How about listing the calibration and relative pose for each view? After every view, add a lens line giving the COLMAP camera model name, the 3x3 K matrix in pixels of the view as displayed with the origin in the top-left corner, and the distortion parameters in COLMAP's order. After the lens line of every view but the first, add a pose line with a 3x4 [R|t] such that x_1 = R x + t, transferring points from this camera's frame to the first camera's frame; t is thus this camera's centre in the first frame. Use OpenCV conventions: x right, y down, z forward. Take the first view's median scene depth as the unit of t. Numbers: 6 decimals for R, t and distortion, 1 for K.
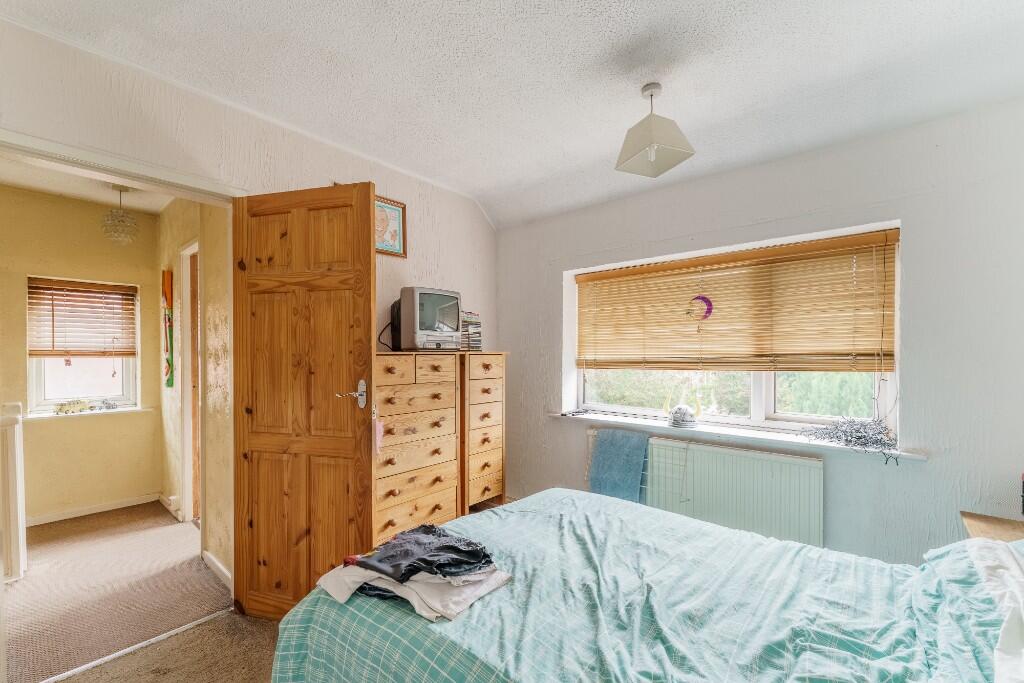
lens RADIAL K [[414.6, 0, 507.1], [0, 414.6, 351.6], [0, 0, 1]] dist [0.000557, -0.001125]
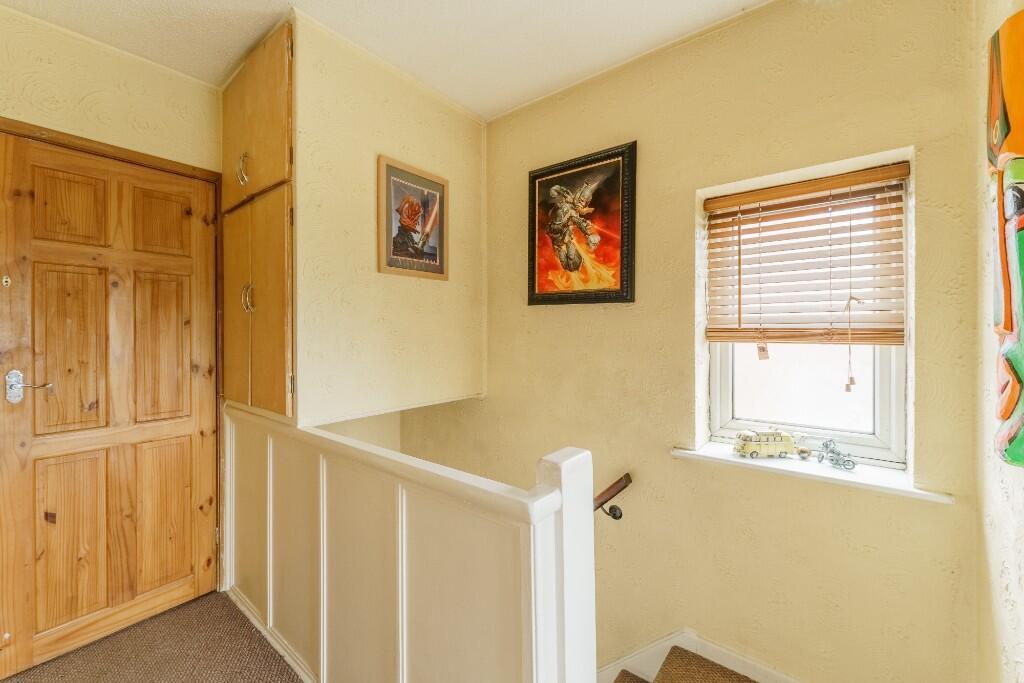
lens RADIAL K [[414.6, 0, 505.8], [0, 414.6, 337.1], [0, 0, 1]] dist [0.000557, -0.001125]
pose [[0.023433, 0.008657, -0.999688, -0.539435], [-0.001364, 0.999962, 0.008628, 0.003251], [0.999724, 0.001162, 0.023444, 0.643840]]
